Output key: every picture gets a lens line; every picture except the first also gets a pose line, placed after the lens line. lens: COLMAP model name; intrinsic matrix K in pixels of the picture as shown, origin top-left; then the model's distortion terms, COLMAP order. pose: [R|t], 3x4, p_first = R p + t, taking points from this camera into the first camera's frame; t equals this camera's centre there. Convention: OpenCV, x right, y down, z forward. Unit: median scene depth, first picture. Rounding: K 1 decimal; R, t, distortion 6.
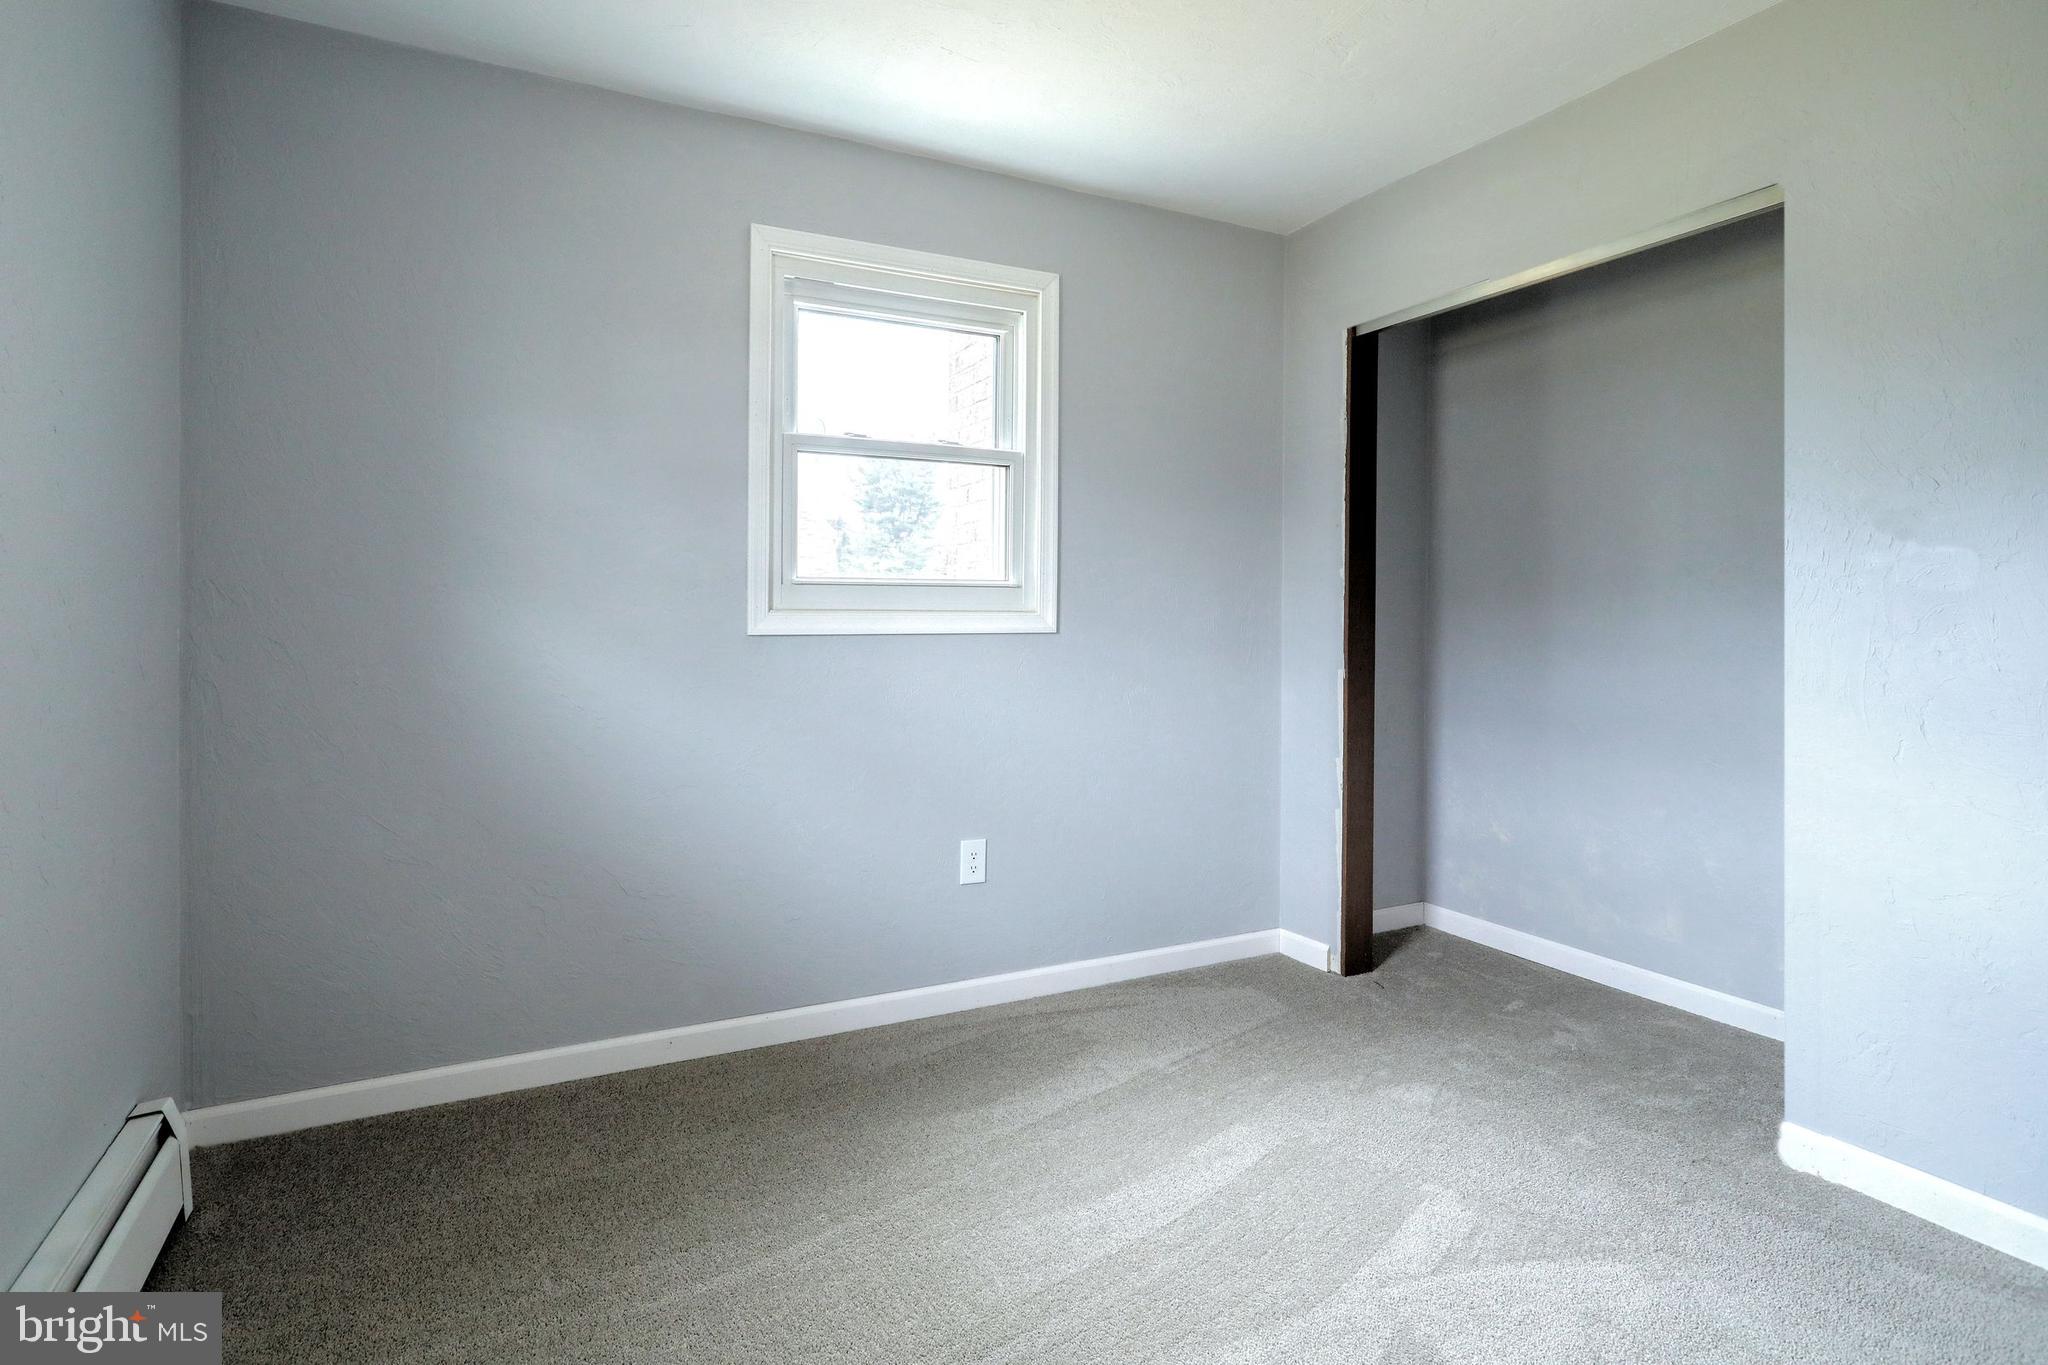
lens RADIAL K [[1054.1, 0, 1022.8], [0, 1054.1, 624.3], [0, 0, 1]] dist [0.002881, 0.000284]
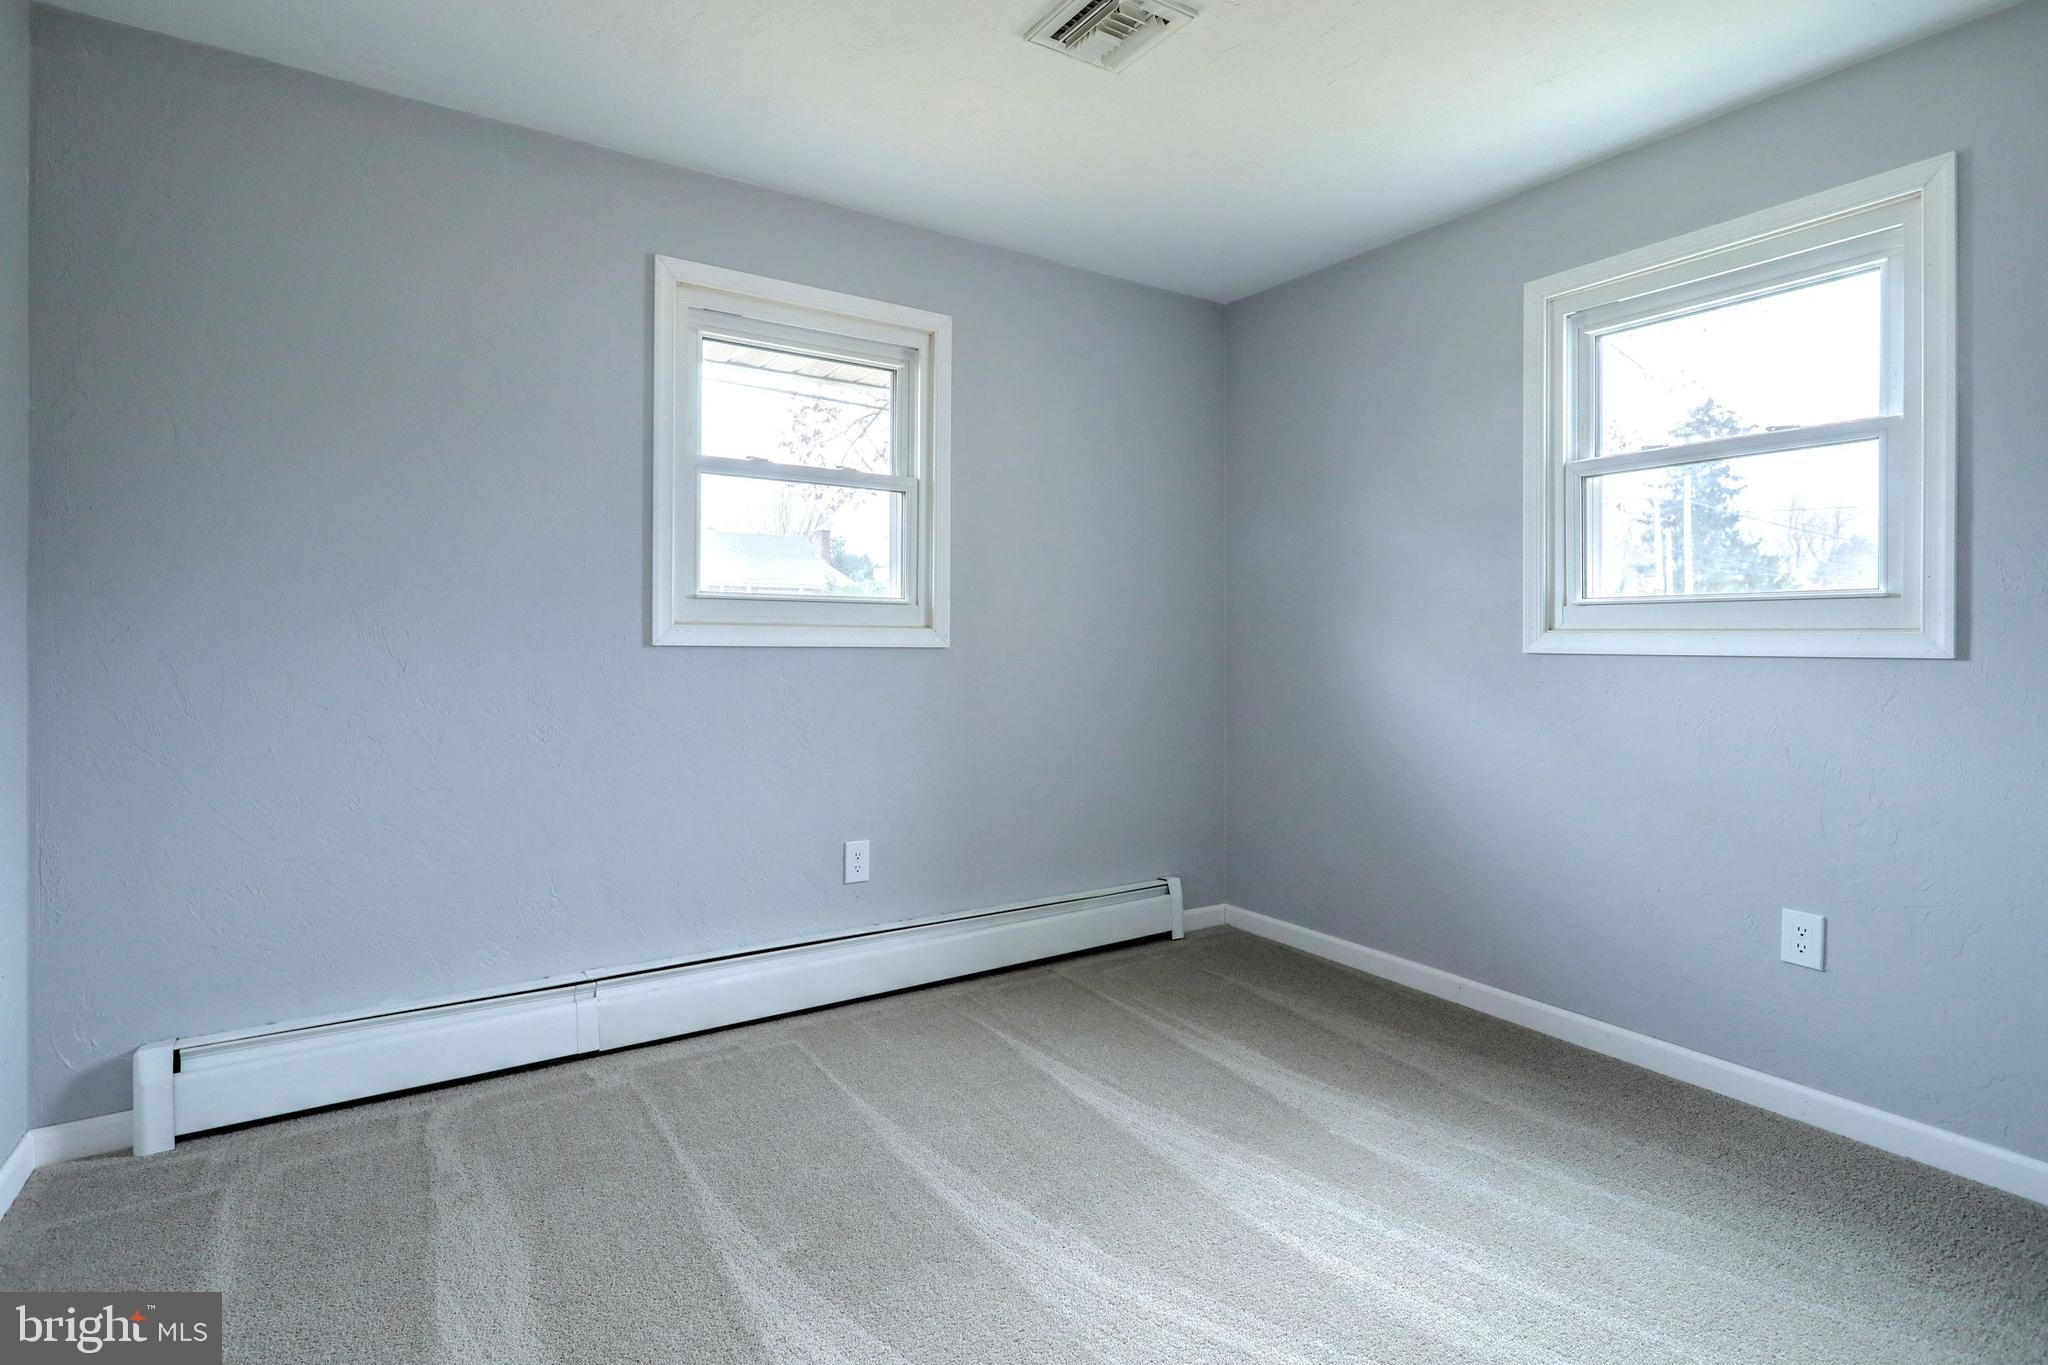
lens RADIAL K [[978.9, 0, 1013.4], [0, 978.9, 640.0], [0, 0, 1]] dist [0.009566, 0.000734]
pose [[0.124404, 0.001386, -0.992231, 0.661082], [-0.005971, 0.999982, 0.000649, -0.001663], [0.992214, 0.005844, 0.124410, 0.318692]]
